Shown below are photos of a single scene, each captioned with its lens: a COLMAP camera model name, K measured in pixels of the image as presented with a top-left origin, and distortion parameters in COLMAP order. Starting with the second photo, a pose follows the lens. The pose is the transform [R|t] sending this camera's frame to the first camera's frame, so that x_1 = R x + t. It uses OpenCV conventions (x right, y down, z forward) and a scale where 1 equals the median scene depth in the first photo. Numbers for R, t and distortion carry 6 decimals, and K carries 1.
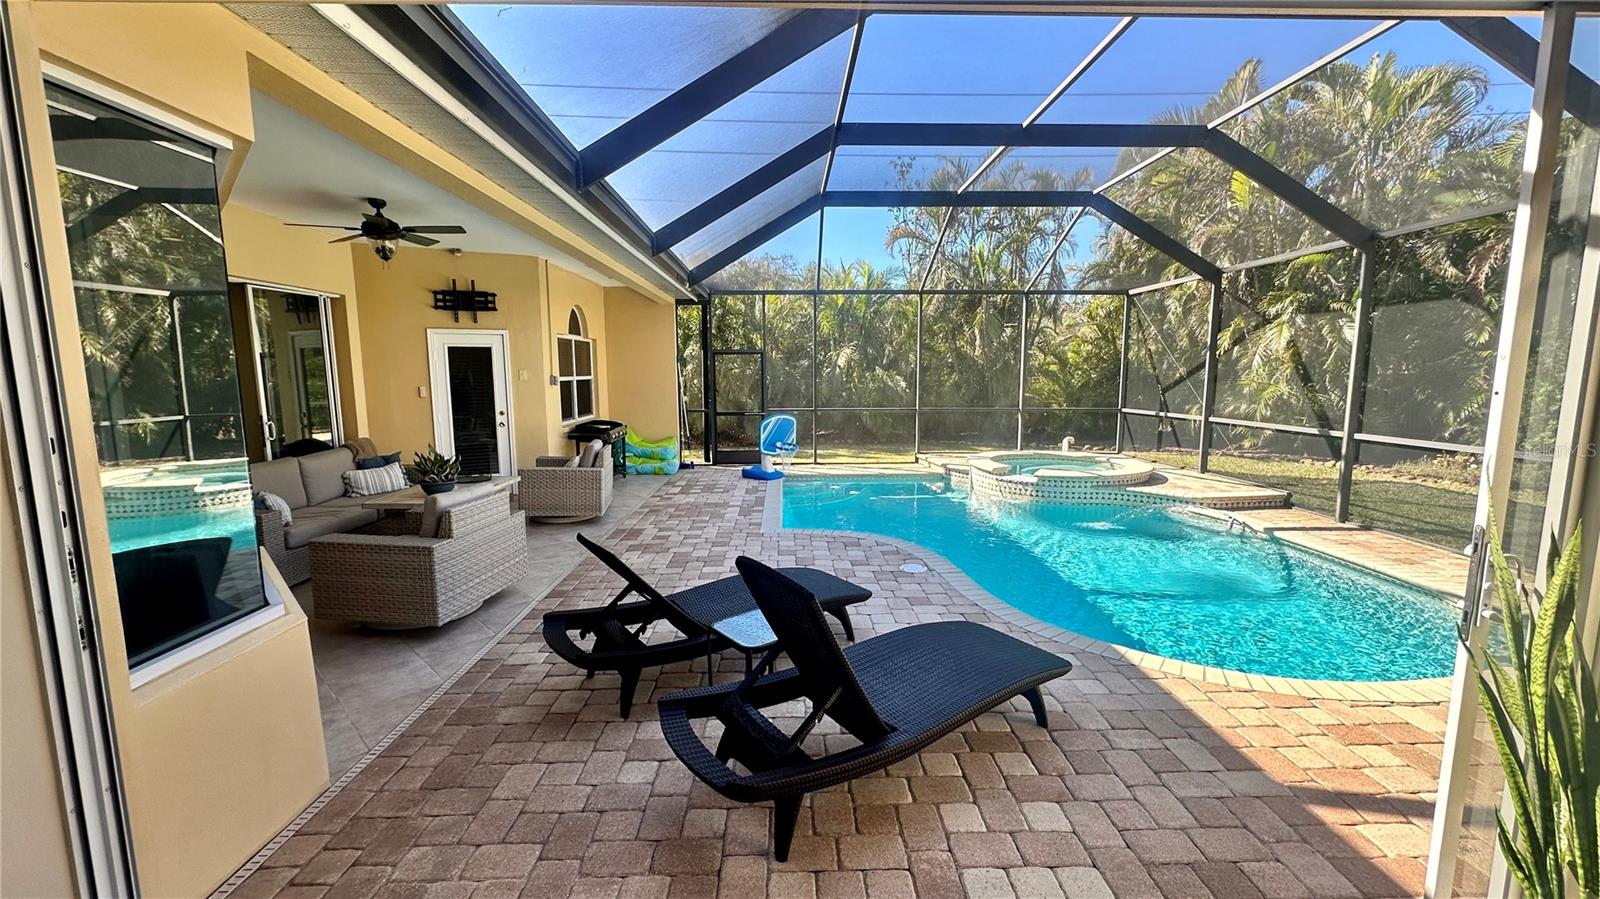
lens RADIAL K [[642.7, 0, 805.6], [0, 642.7, 454.7], [0, 0, 1]] dist [0.003022, 0.000165]
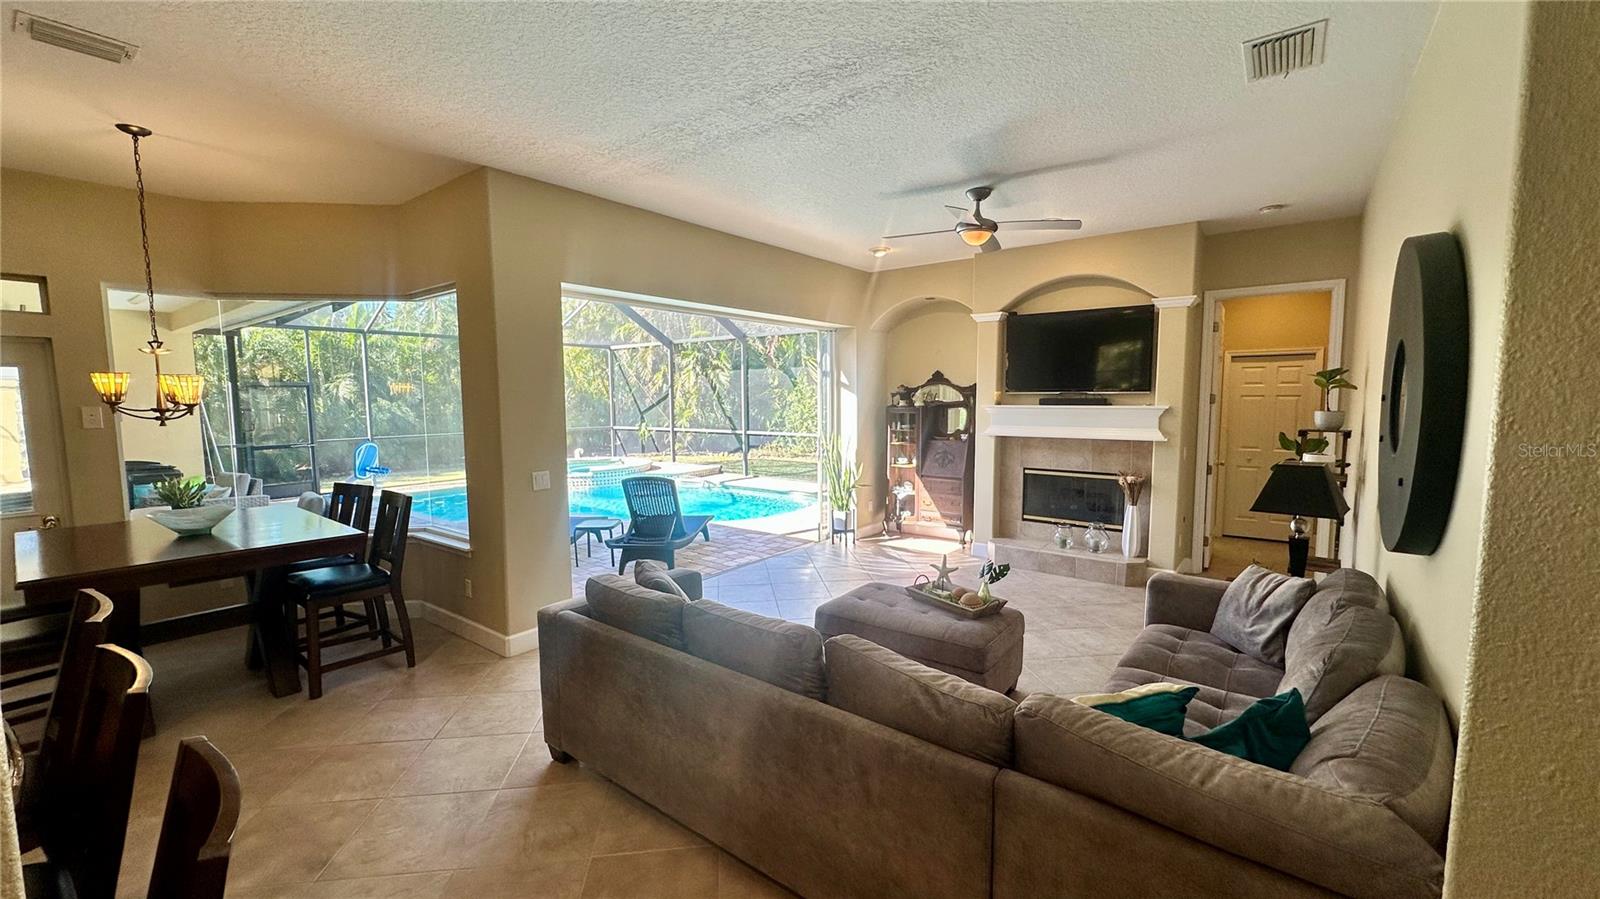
lens RADIAL K [[642.7, 0, 802.0], [0, 642.7, 454.3], [0, 0, 1]] dist [0.003022, 0.000165]
pose [[0.638553, -0.071749, 0.766226, -0.442480], [0.105035, 0.994453, 0.005587, 0.035145], [-0.762376, 0.076913, 0.642547, -0.318454]]
